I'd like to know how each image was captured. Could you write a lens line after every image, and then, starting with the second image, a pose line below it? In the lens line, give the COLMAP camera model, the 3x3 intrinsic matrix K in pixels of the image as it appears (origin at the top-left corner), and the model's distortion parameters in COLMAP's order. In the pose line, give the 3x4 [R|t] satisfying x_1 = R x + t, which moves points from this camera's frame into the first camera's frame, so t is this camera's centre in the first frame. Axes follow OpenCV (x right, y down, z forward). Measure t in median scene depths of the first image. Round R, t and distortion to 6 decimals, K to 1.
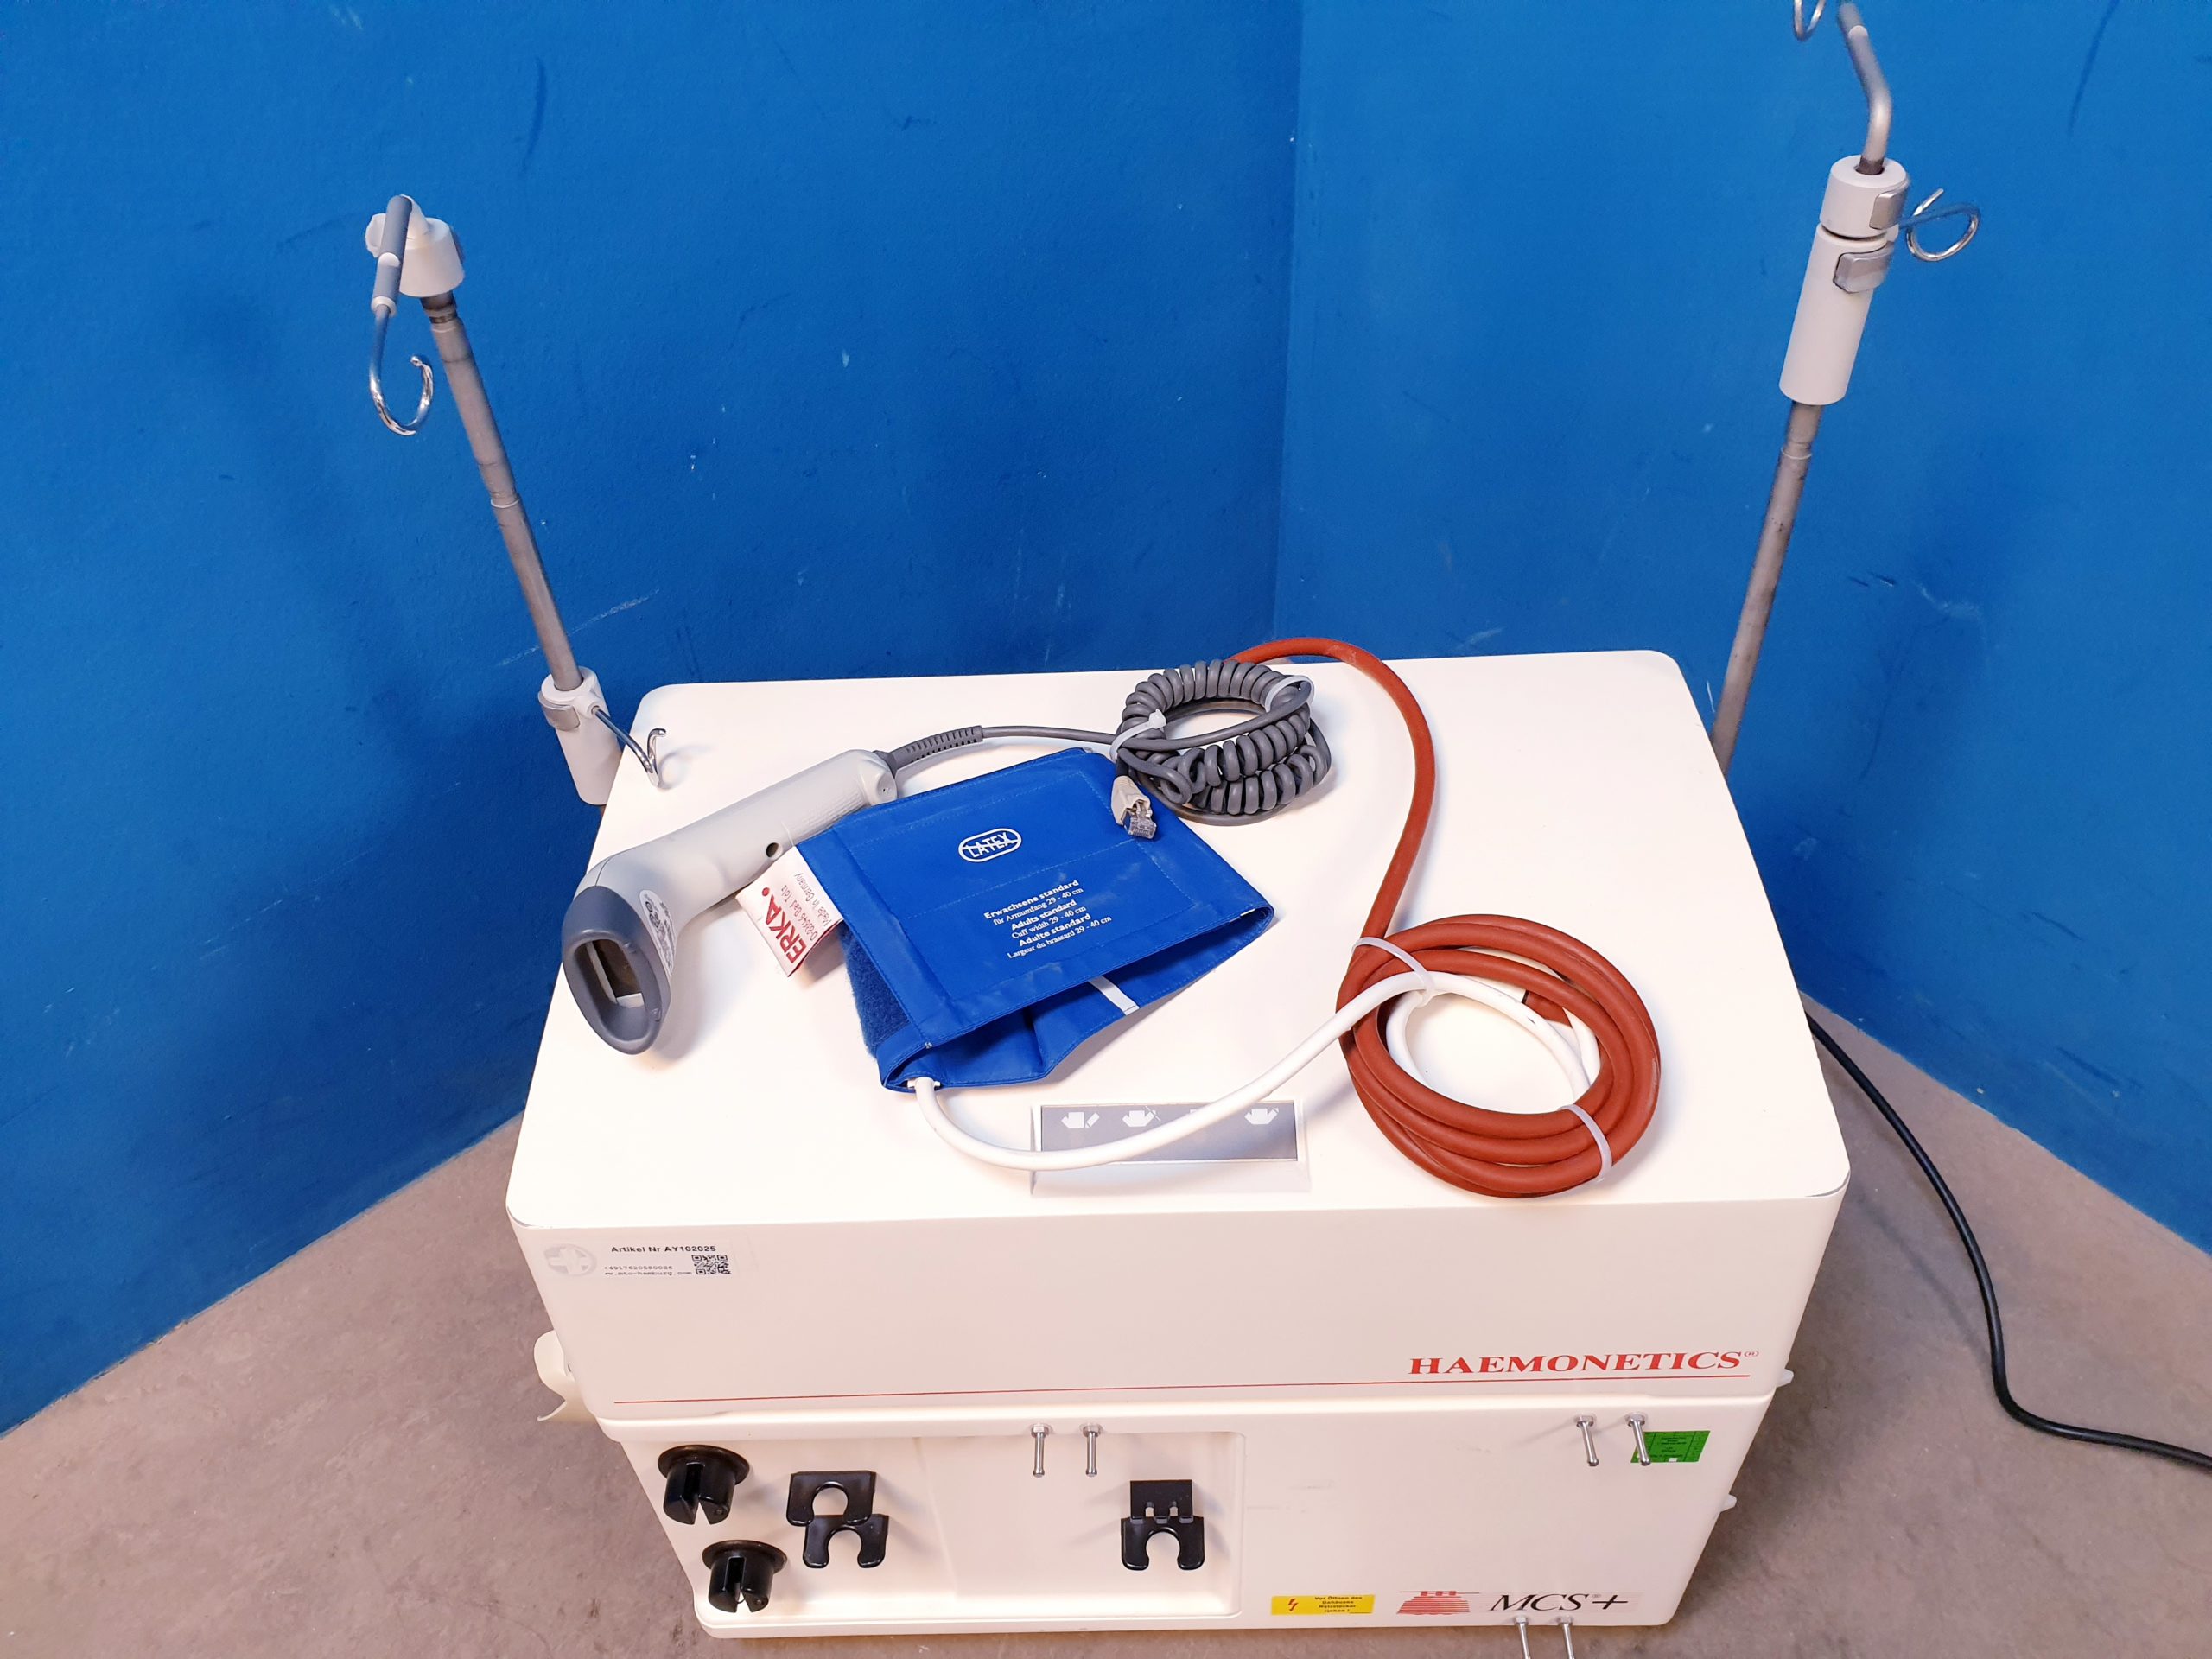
lens RADIAL K [[1720.6, 0, 1099.3], [0, 1720.6, 813.8], [0, 0, 1]] dist [0.019050, -0.001025]
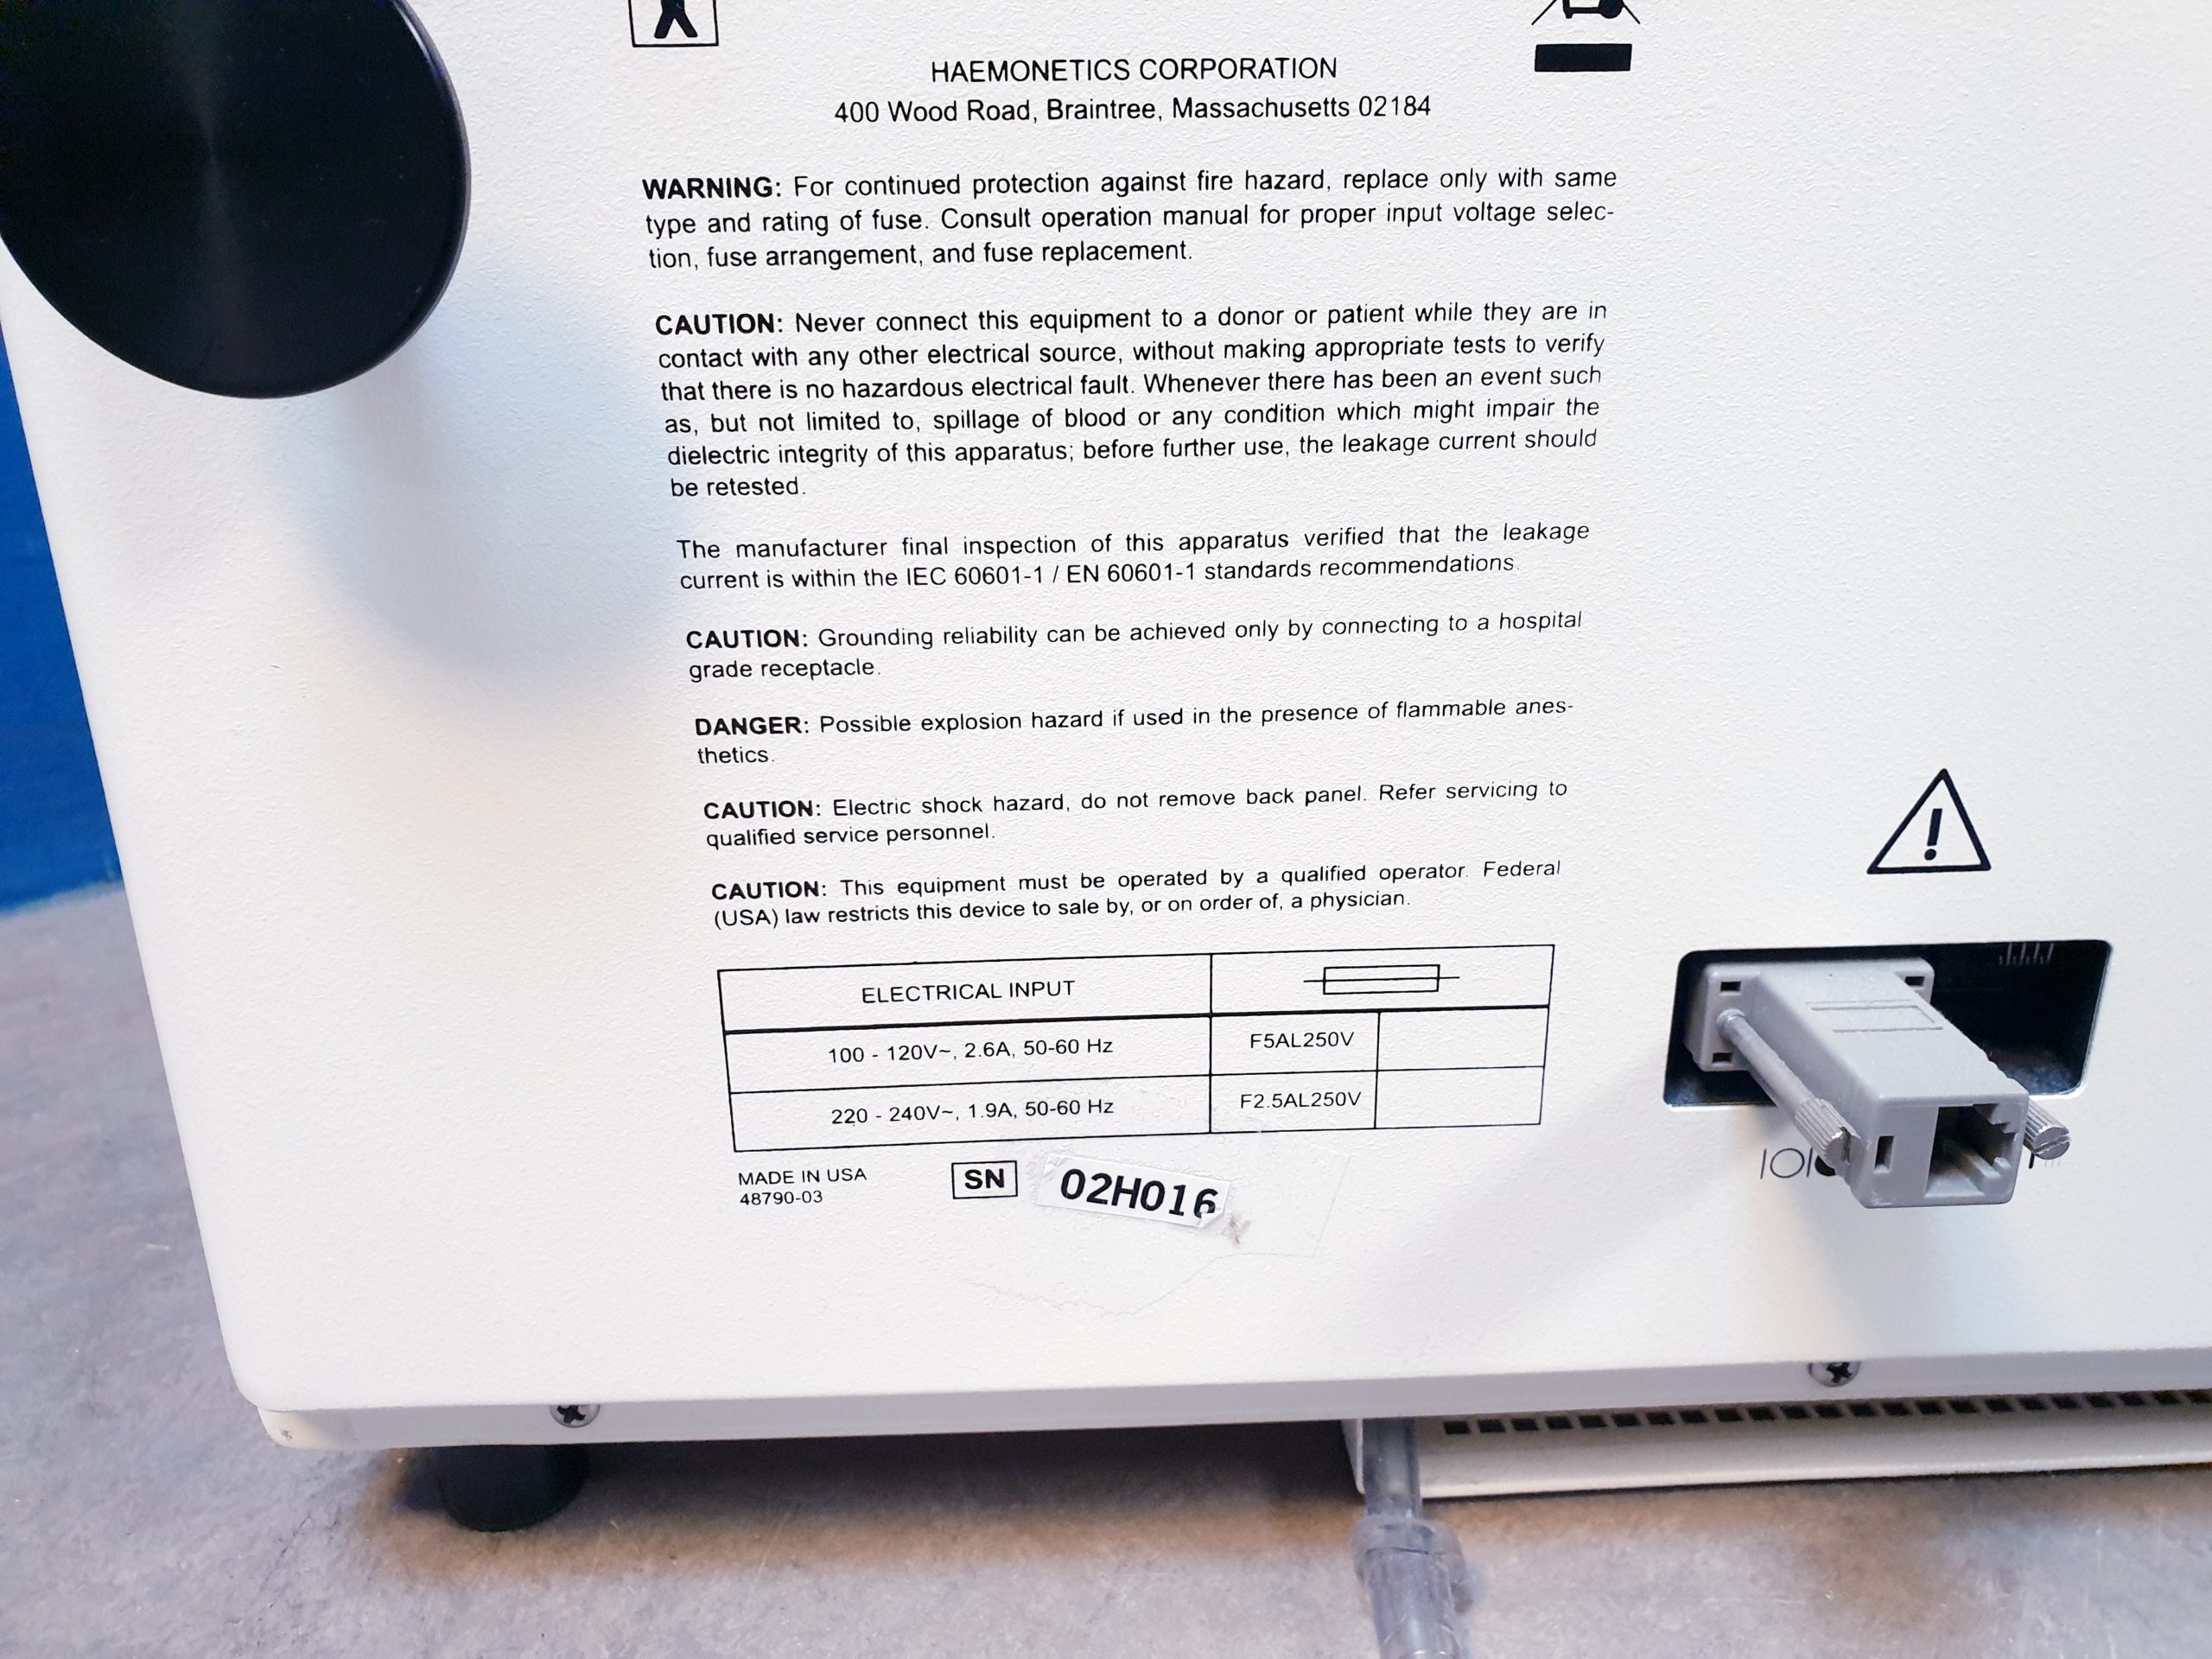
lens RADIAL K [[1735.8, 0, 1145.4], [0, 1735.8, 849.0], [0, 0, 1]] dist [0.014949, 0.007369]
pose [[0.993974, 0.007427, 0.109362, -0.157676], [0.038030, 0.912363, -0.407613, 0.563813], [-0.102806, 0.409316, 0.906583, 0.817647]]
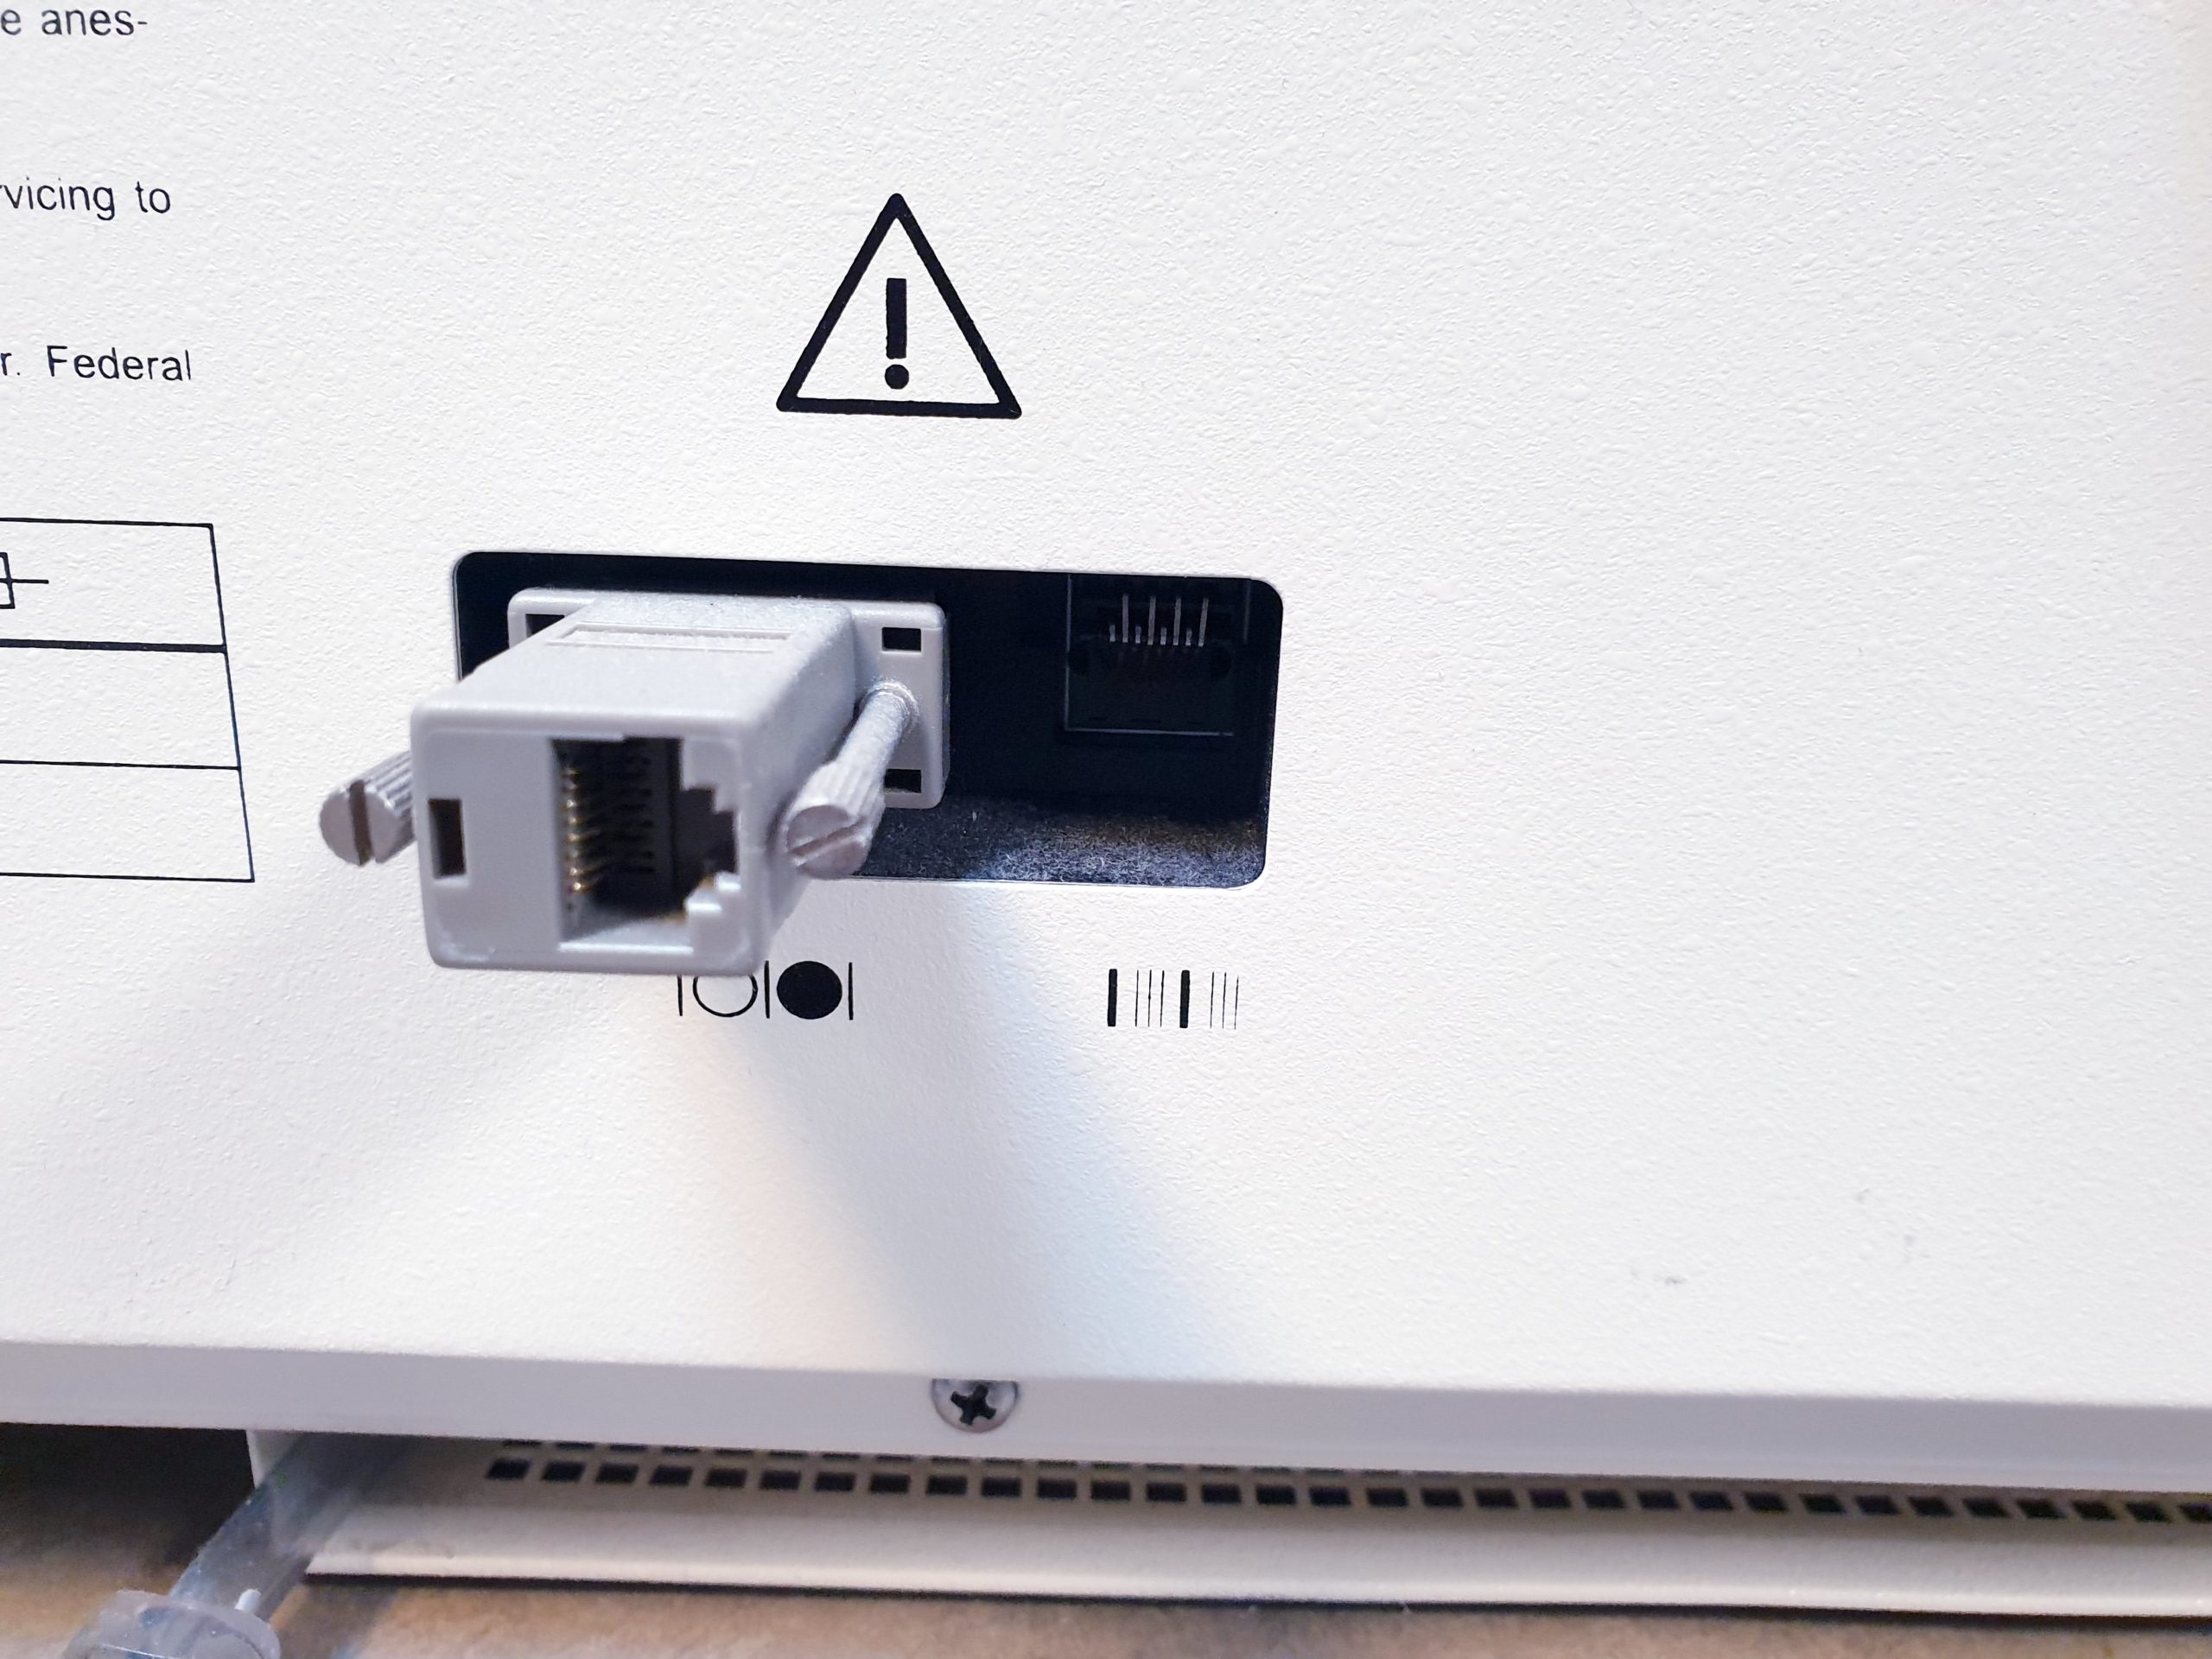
lens RADIAL K [[1646.5, 0, 1106.0], [0, 1646.5, 829.5], [0, 0, 1]] dist [-0.025416, 0.001908]
pose [[0.996186, 0.067311, 0.055526, 0.026701], [-0.033145, 0.880552, -0.472788, 0.552794], [-0.080718, 0.469145, 0.879425, 0.966461]]
